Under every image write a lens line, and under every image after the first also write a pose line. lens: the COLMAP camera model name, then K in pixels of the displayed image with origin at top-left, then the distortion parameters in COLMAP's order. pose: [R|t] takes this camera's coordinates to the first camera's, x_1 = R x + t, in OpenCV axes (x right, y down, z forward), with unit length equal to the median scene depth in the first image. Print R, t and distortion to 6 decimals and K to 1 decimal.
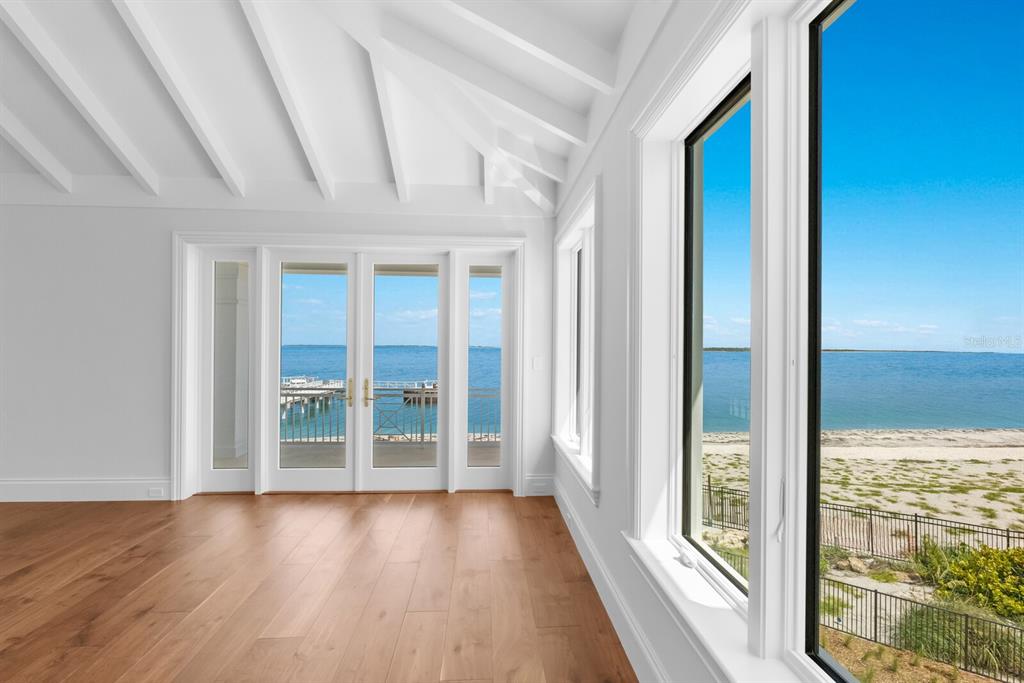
lens RADIAL K [[492.0, 0, 510.8], [0, 492.0, 346.8], [0, 0, 1]] dist [0.002199, 0.000250]
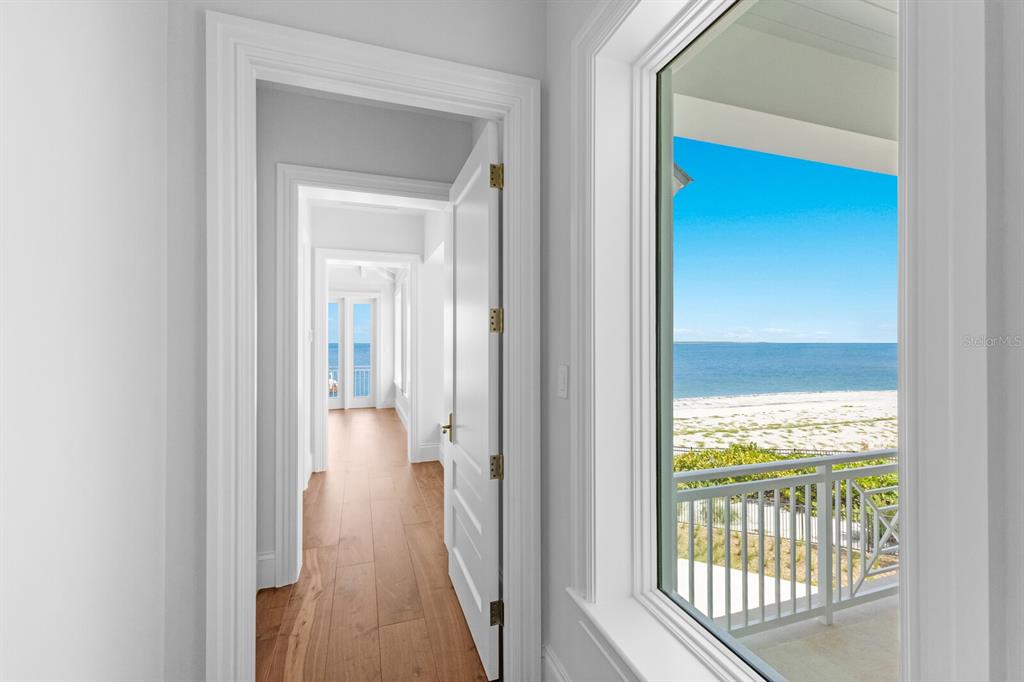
lens RADIAL K [[442.6, 0, 512.0], [0, 442.6, 341.0], [0, 0, 1]] dist [0.015948, 0.000145]
pose [[0.960429, -0.009600, 0.278360, 0.025748], [0.009143, 0.999954, 0.002940, -0.001947], [-0.278375, -0.000279, 0.960472, -0.696633]]
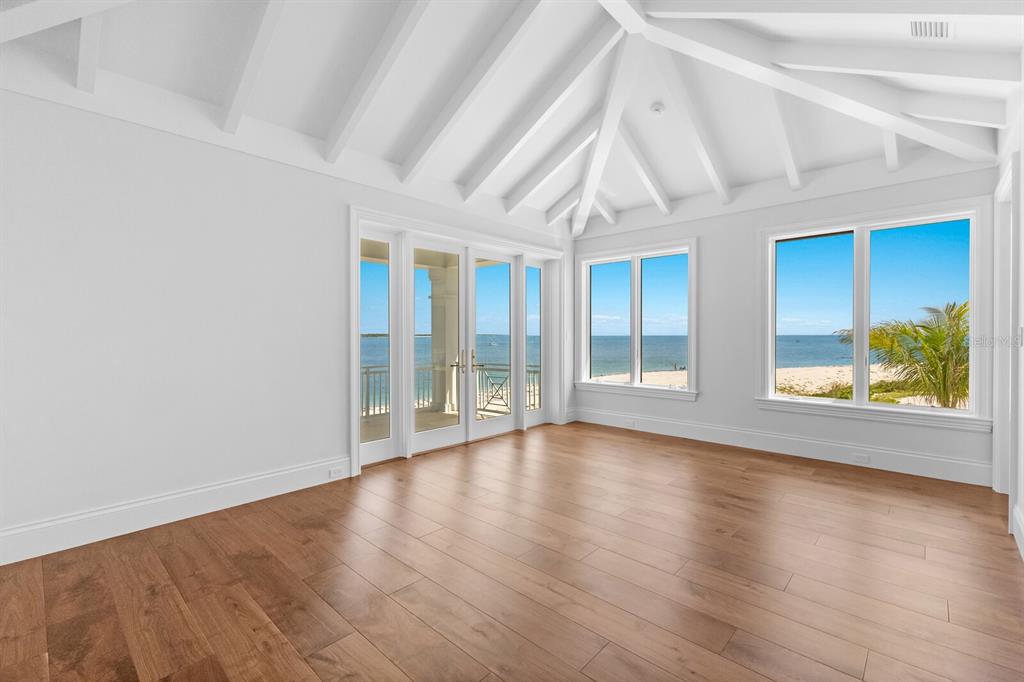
lens RADIAL K [[451.1, 0, 513.1], [0, 451.1, 331.6], [0, 0, 1]] dist [0.012013, -0.000057]
pose [[0.719252, -0.003727, 0.694739, -0.661216], [0.006089, 0.999981, -0.000939, 0.013871], [-0.694723, 0.004906, 0.719261, 0.072372]]
